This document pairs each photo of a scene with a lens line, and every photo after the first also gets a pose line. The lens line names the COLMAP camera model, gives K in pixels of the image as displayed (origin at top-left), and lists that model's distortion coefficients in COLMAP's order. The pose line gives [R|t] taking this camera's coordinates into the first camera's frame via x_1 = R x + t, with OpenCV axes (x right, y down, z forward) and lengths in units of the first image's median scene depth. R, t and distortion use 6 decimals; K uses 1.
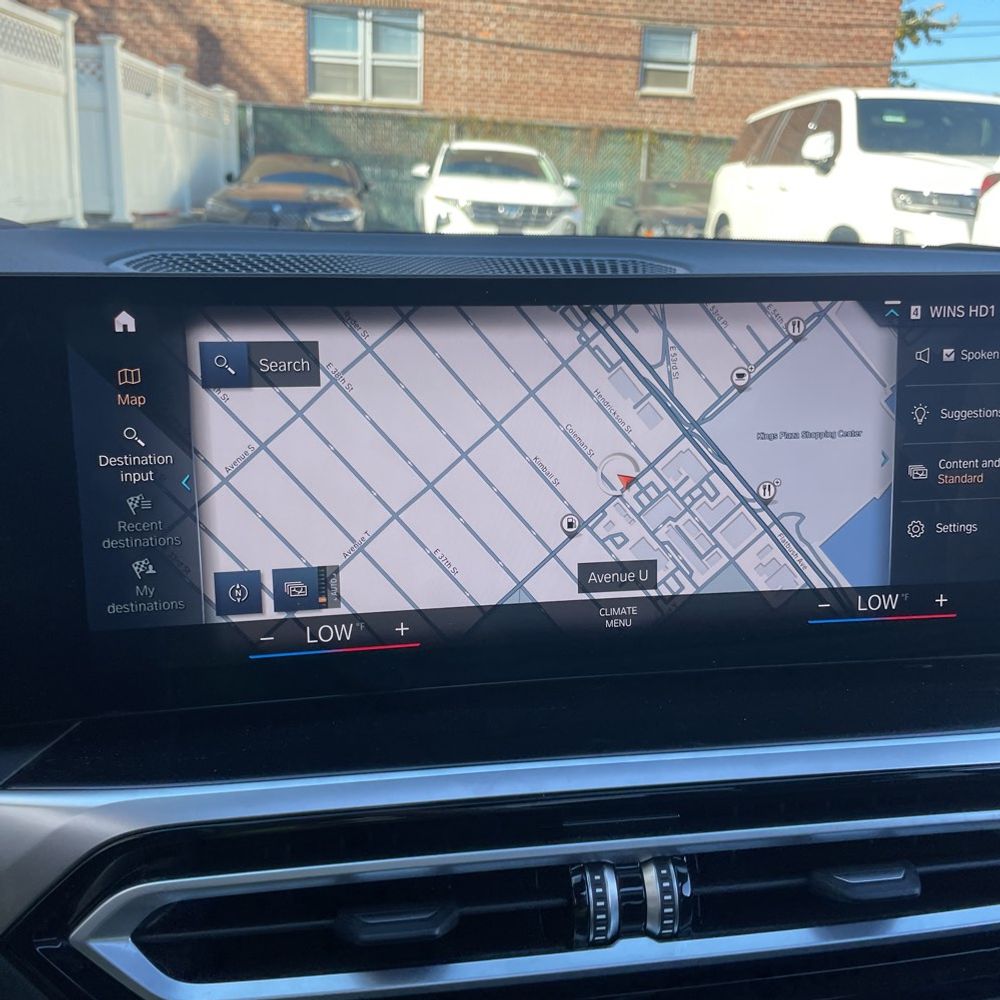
lens RADIAL K [[1036.5, 0, 495.1], [0, 1036.5, 489.5], [0, 0, 1]] dist [0.098057, -0.140259]
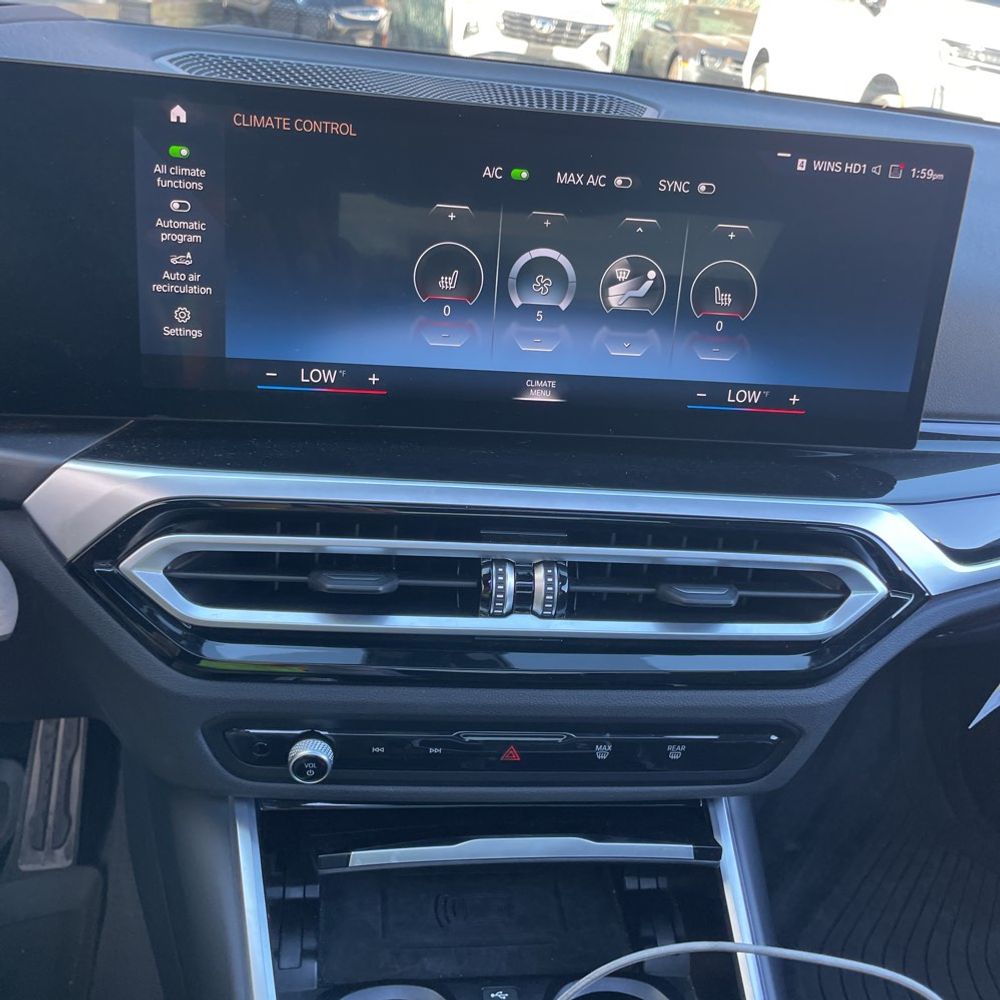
lens RADIAL K [[1081.0, 0, 476.4], [0, 1081.0, 499.0], [0, 0, 1]] dist [0.099768, -0.152287]
pose [[0.995076, 0.097905, -0.015452, 0.073153], [-0.094323, 0.983266, 0.155855, 0.056111], [0.030452, -0.153630, 0.987659, -0.360226]]
